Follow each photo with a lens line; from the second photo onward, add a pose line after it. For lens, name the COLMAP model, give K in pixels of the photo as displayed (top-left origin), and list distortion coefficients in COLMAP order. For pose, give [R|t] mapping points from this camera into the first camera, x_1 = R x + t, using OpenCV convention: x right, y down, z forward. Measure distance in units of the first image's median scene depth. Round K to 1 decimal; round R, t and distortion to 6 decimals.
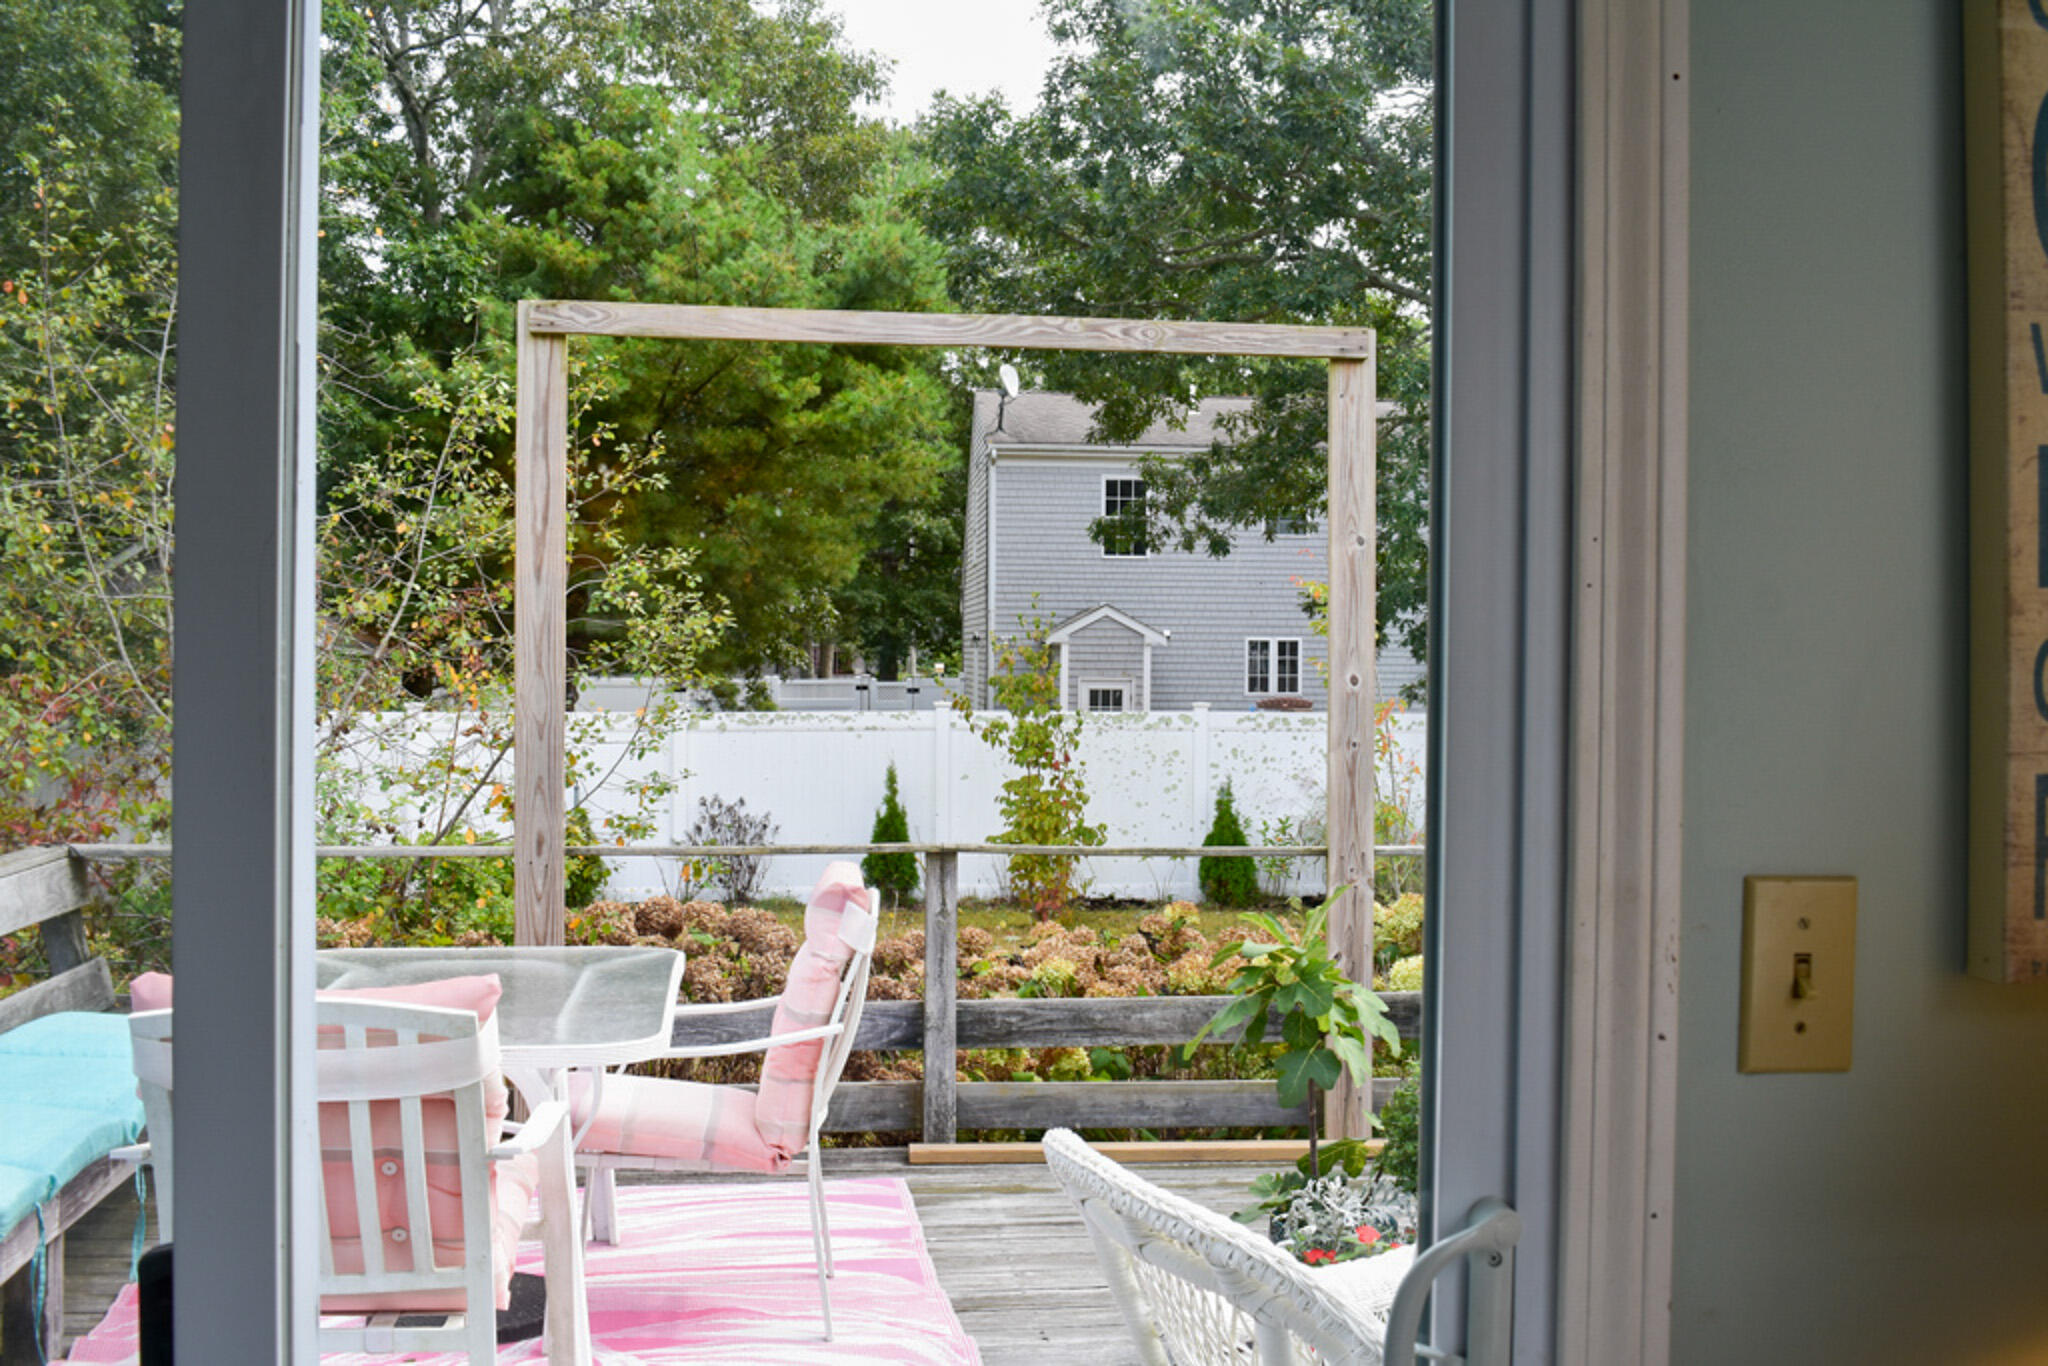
lens RADIAL K [[2099.0, 0, 1025.4], [0, 2099.0, 683.2], [0, 0, 1]] dist [-0.055112, 0.000000]
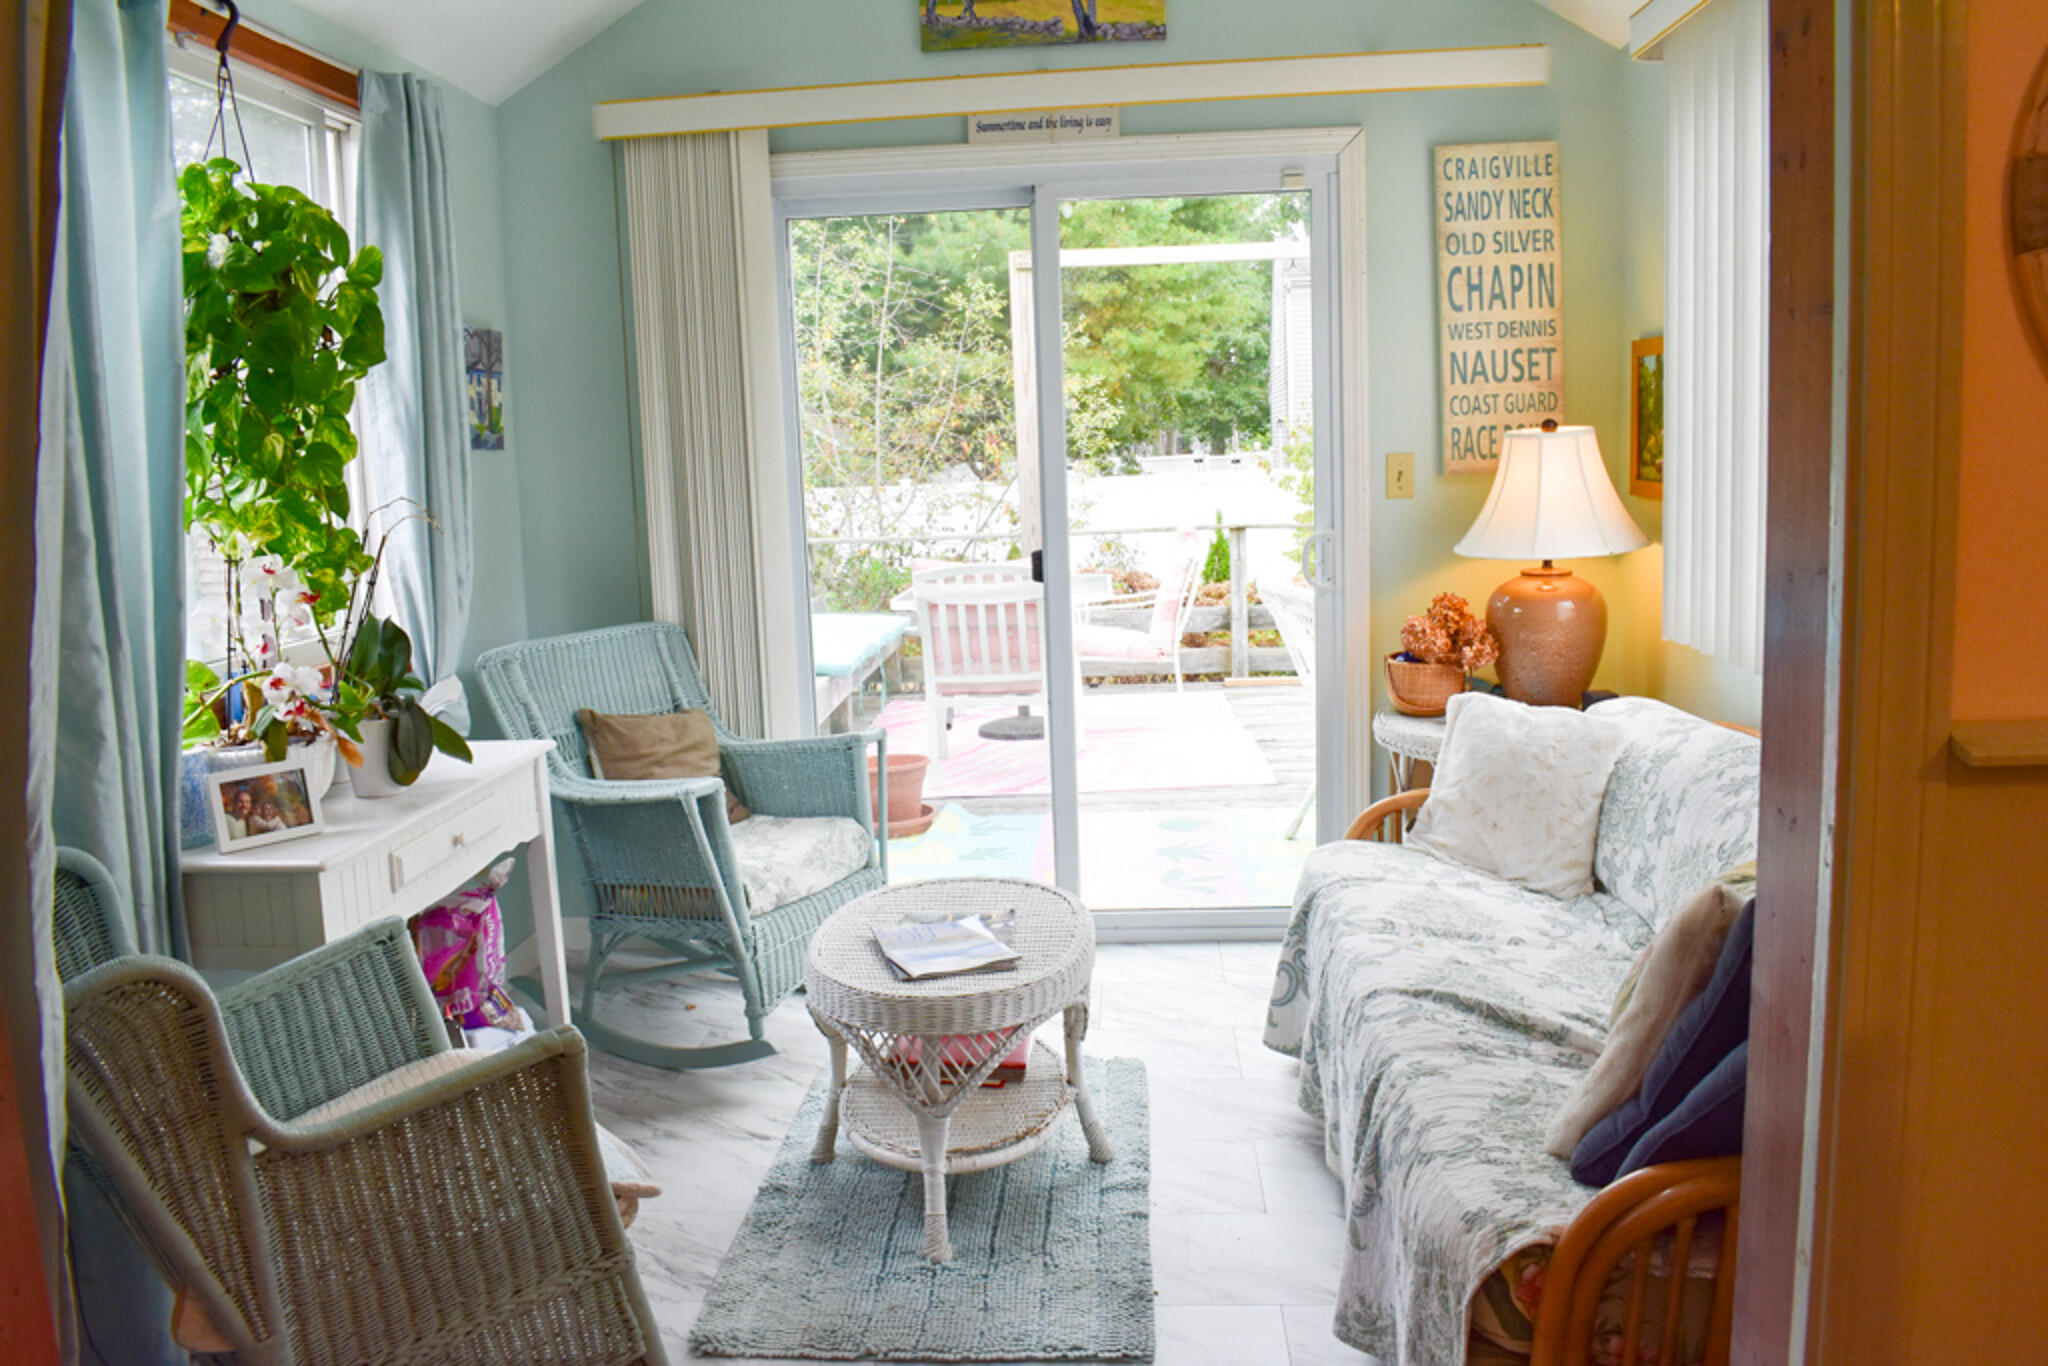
lens RADIAL K [[1602.4, 0, 1033.9], [0, 1602.4, 678.2], [0, 0, 1]] dist [-0.011318, -0.000444]
pose [[0.982763, -0.021084, -0.183663, 0.012697], [0.045400, 0.990577, 0.129213, 0.005482], [0.179208, -0.135324, 0.974460, -0.140946]]
